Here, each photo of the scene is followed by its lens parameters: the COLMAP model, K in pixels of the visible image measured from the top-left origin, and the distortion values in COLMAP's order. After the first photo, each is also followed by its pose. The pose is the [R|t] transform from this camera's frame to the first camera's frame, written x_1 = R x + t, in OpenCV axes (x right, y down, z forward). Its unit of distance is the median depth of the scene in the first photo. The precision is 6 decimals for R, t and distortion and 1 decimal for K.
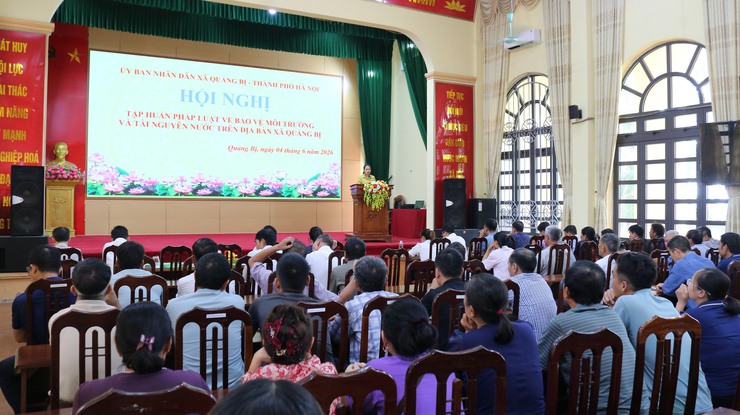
lens RADIAL K [[690.2, 0, 370.0], [0, 690.2, 207.5], [0, 0, 1]] dist [-0.200176, 0.238987]
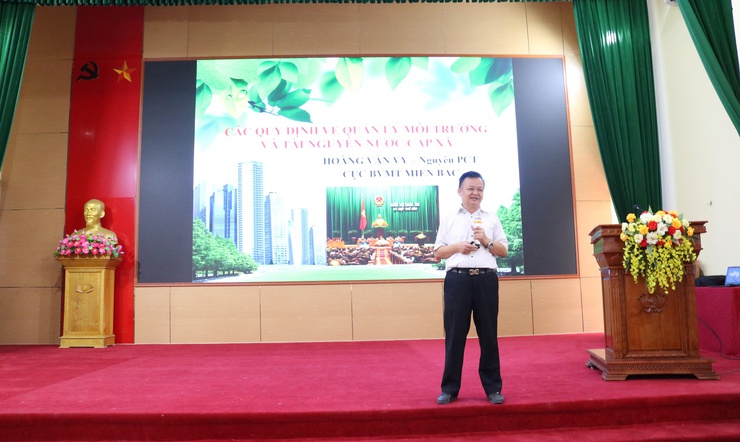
lens RADIAL K [[536.9, 0, 370.0], [0, 536.9, 221.0], [0, 0, 1]] dist [-0.077081, -0.000362]
pose [[0.909312, -0.082682, -0.407817, -0.015189], [0.031073, 0.990816, -0.131596, -0.001683], [0.414953, 0.106990, 0.903531, 0.680392]]
